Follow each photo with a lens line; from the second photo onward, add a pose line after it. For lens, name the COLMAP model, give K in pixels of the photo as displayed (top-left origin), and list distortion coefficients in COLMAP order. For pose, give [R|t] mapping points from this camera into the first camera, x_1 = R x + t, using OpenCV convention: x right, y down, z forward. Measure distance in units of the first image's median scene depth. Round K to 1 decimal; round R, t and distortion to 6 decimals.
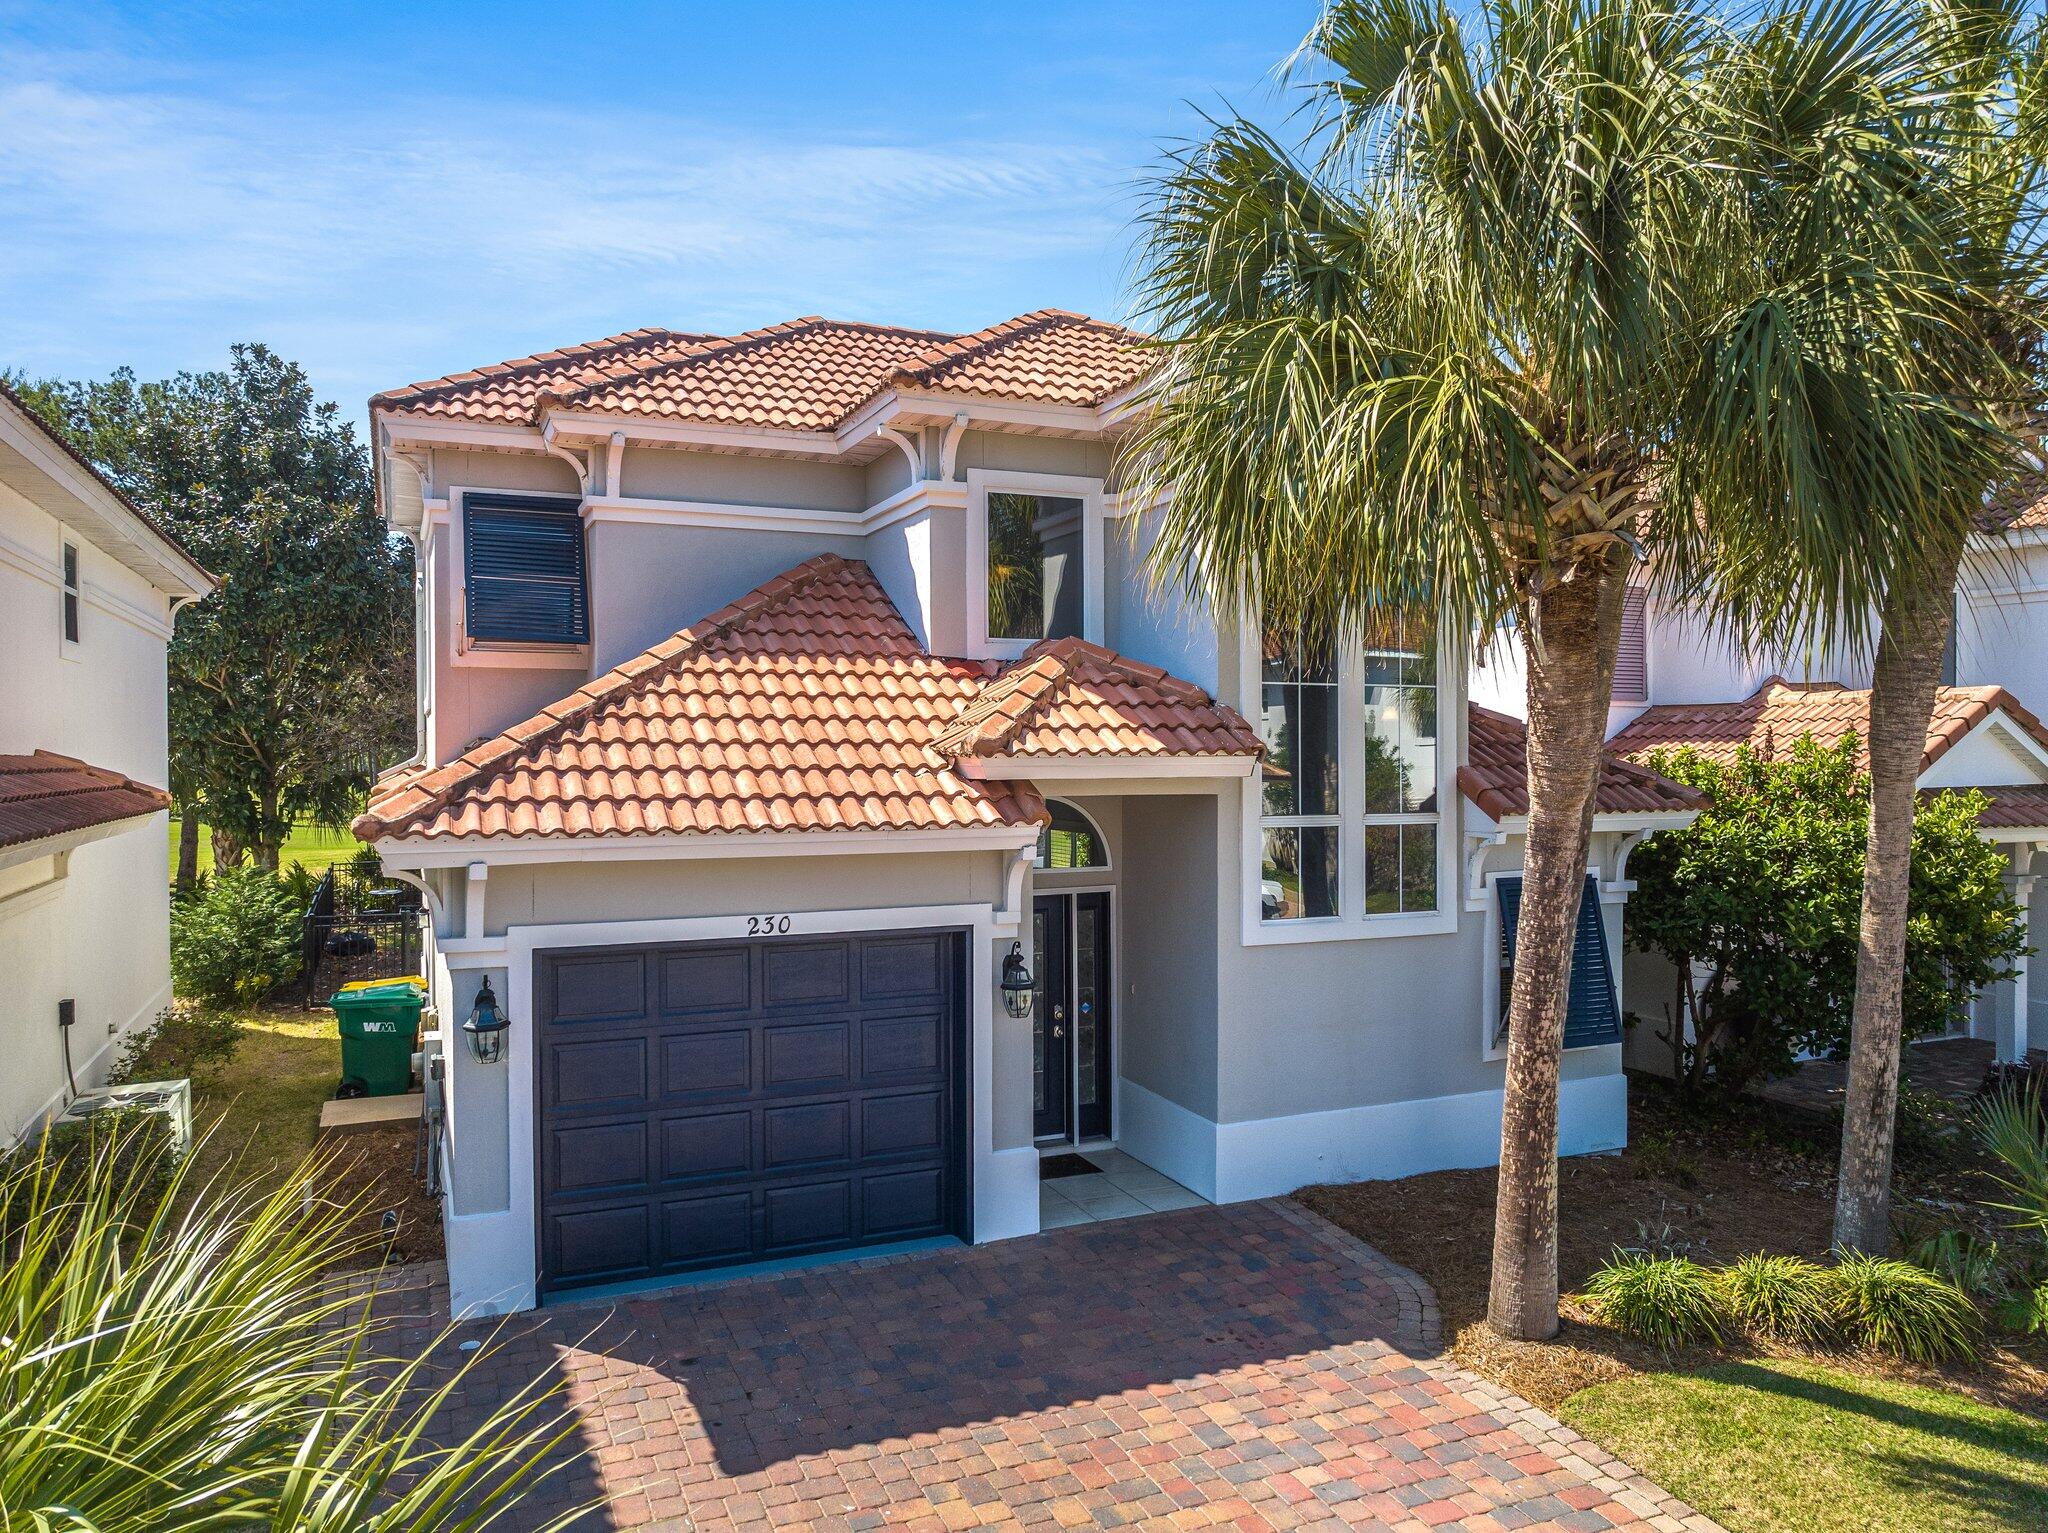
lens RADIAL K [[1450.3, 0, 1026.9], [0, 1450.3, 766.8], [0, 0, 1]] dist [-0.031025, 0.019033]
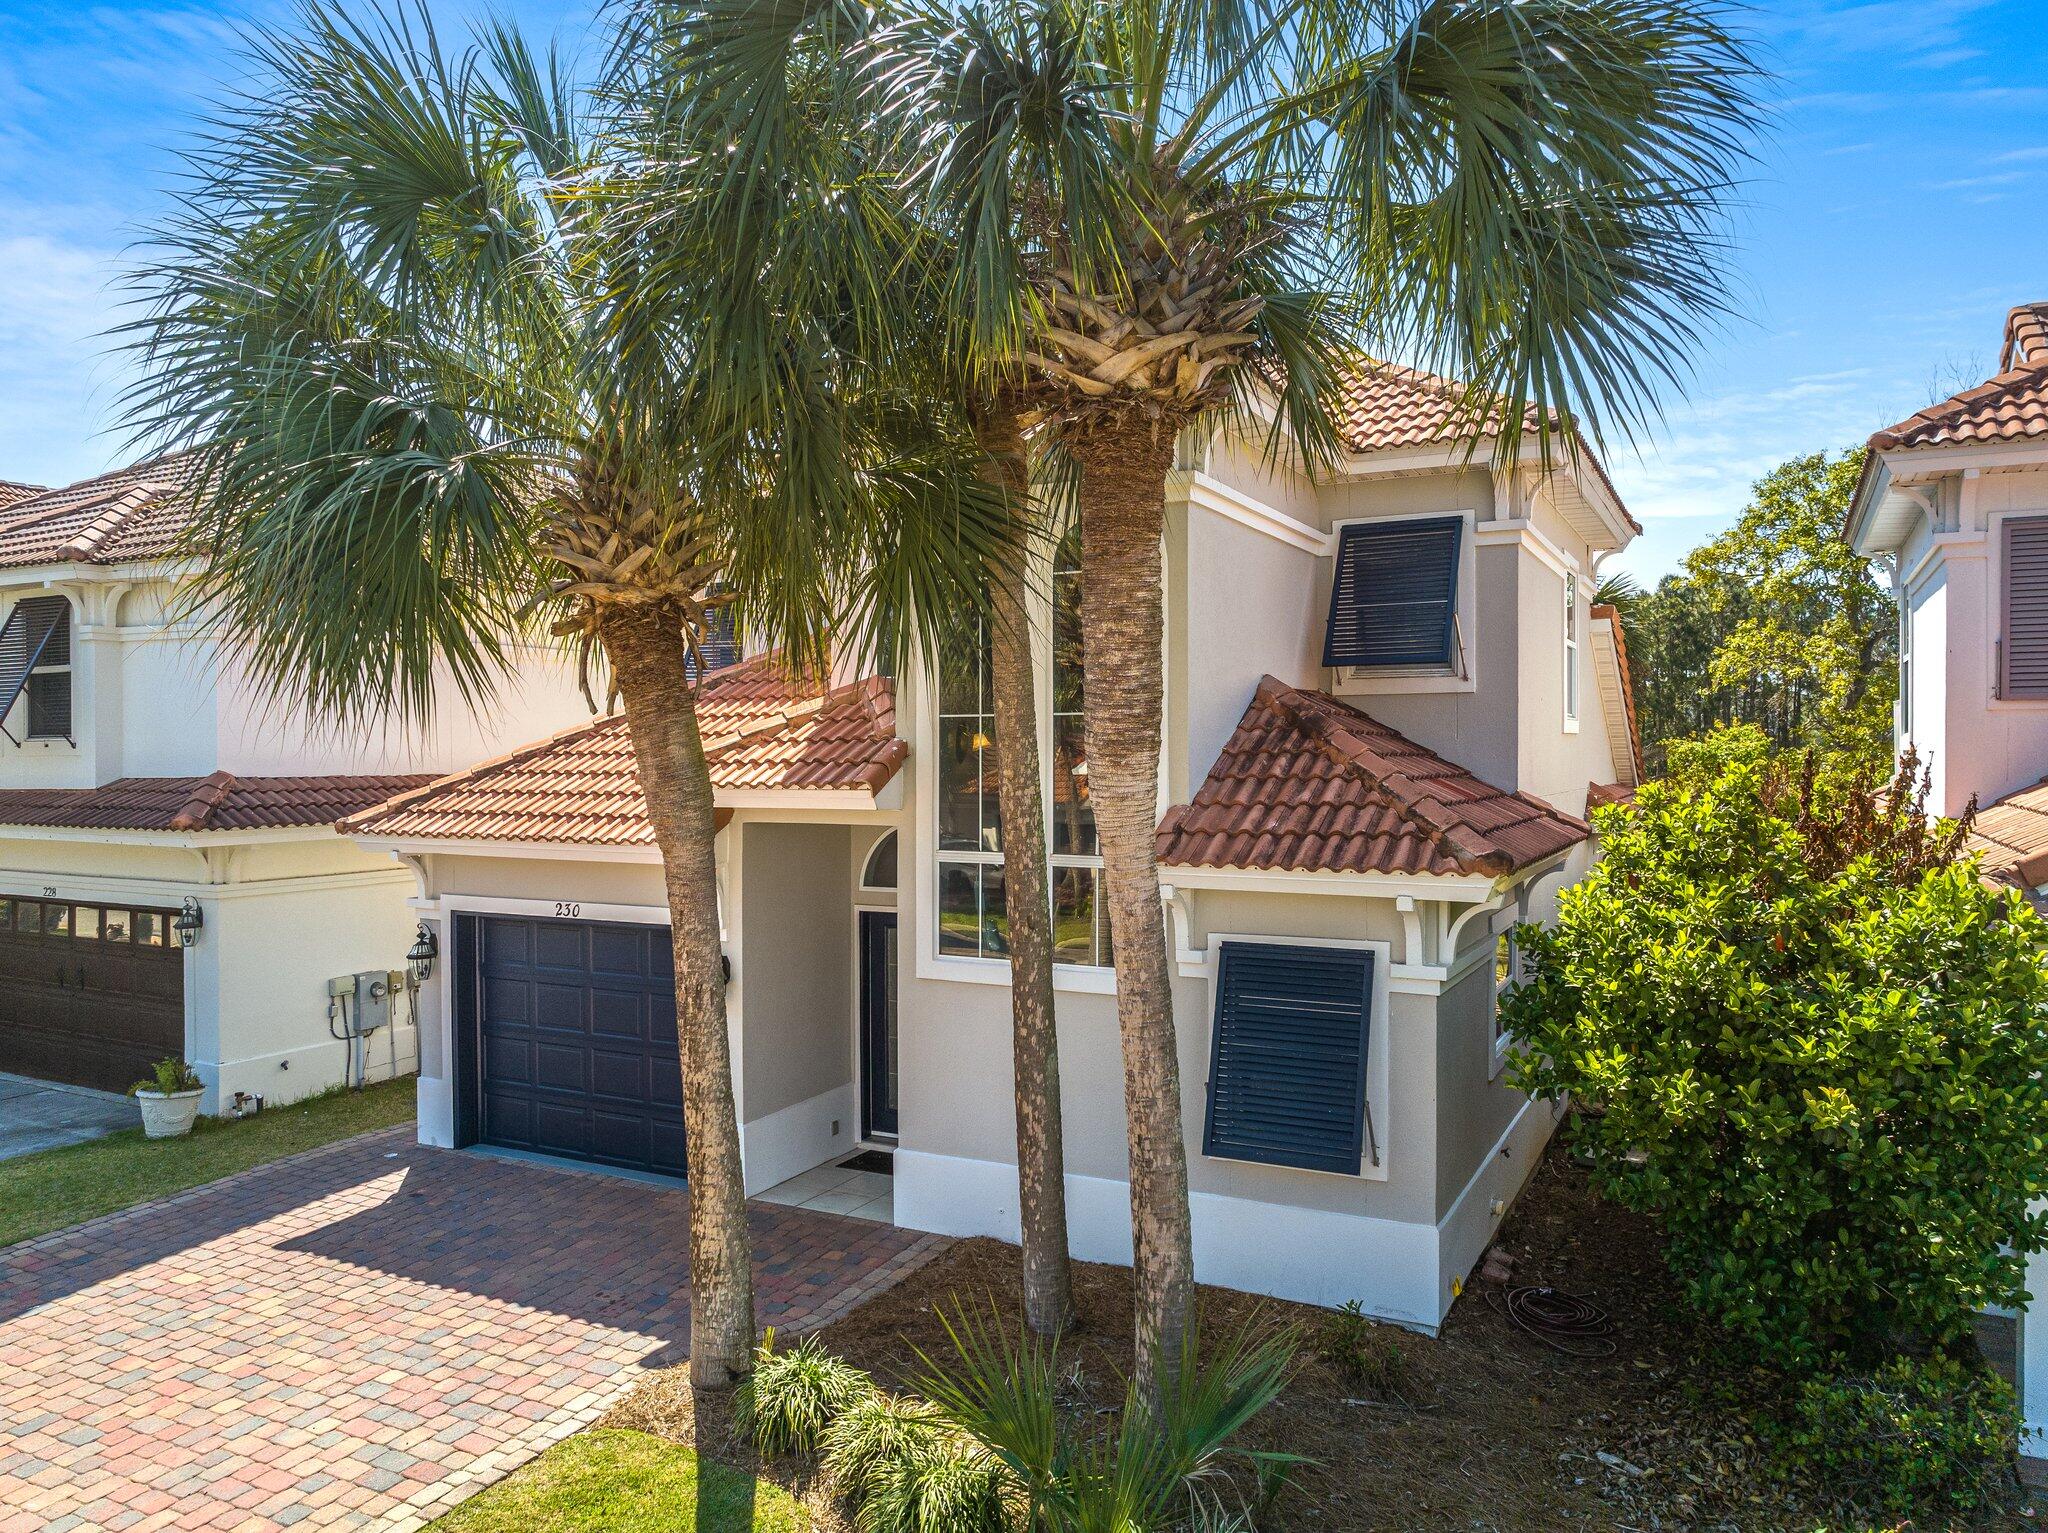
lens RADIAL K [[1450.3, 0, 1018.5], [0, 1450.3, 766.2], [0, 0, 1]] dist [-0.031025, 0.019033]
pose [[0.615077, 0.003384, -0.788460, 1.284556], [-0.005559, 0.999985, -0.000045, -0.029314], [0.788447, 0.004411, 0.615087, 0.569314]]
